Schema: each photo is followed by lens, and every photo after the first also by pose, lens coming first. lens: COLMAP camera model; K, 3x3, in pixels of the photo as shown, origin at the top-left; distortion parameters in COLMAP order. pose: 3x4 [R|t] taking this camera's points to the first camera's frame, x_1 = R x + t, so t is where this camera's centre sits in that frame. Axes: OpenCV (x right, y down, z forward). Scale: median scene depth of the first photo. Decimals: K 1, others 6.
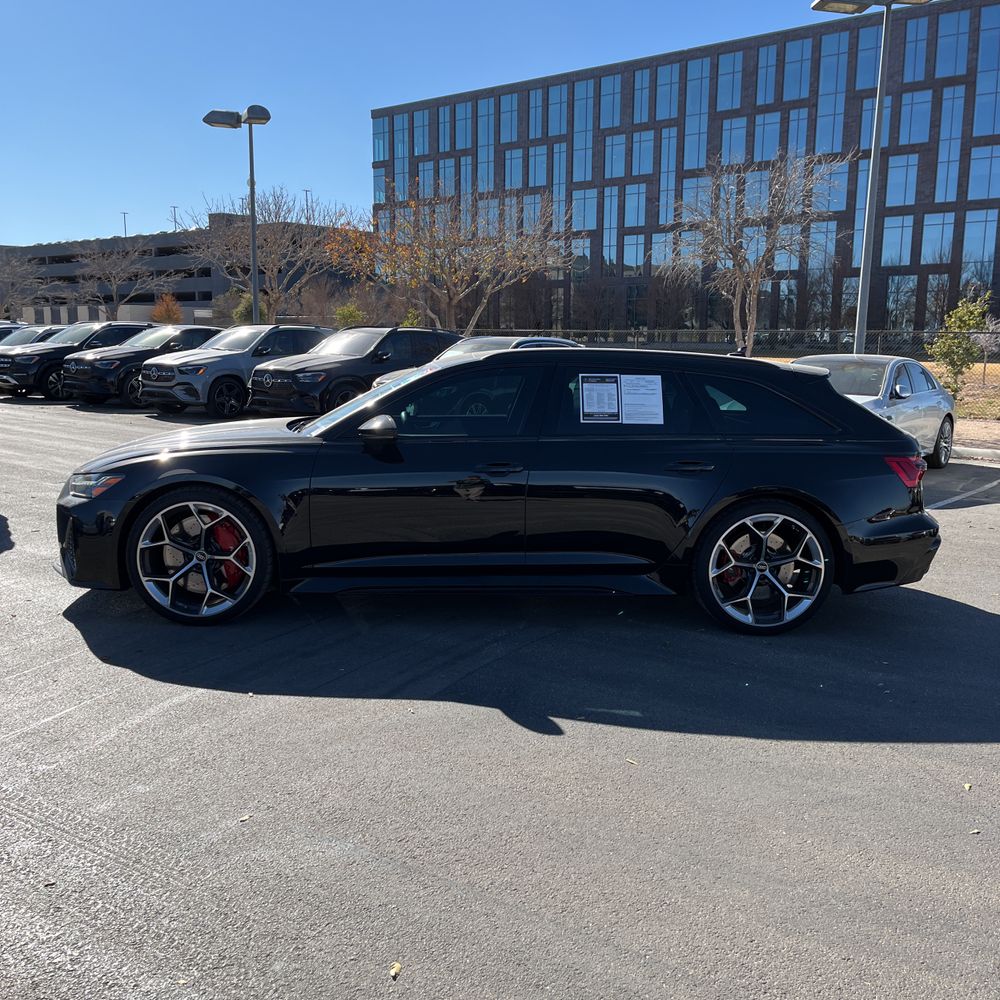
lens RADIAL K [[1016.9, 0, 497.2], [0, 1016.9, 506.3], [0, 0, 1]] dist [0.044197, -0.044144]
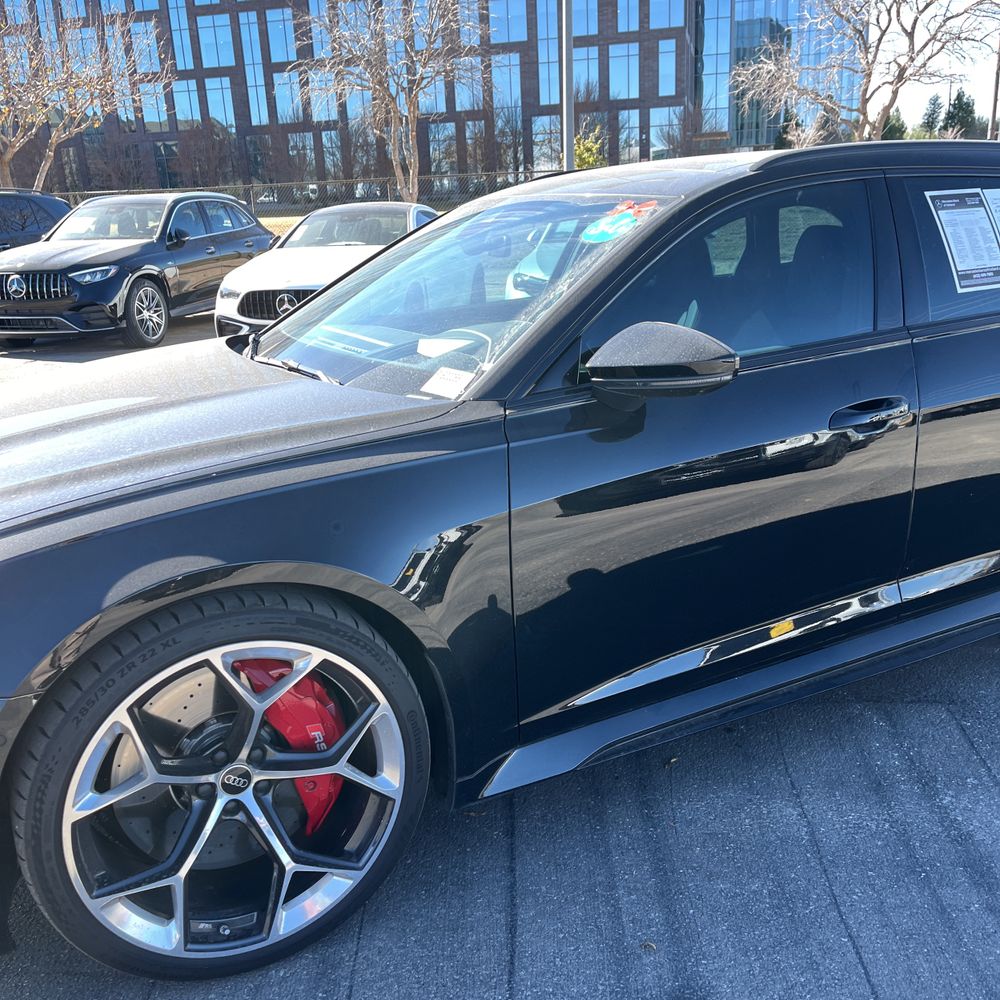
lens RADIAL K [[1016.9, 0, 497.2], [0, 1016.9, 506.3], [0, 0, 1]] dist [0.044197, -0.044144]
pose [[0.899084, -0.179546, 0.399264, -0.312725], [0.127069, 0.979793, 0.154464, -0.081894], [-0.418929, -0.088142, 0.903731, 0.609261]]
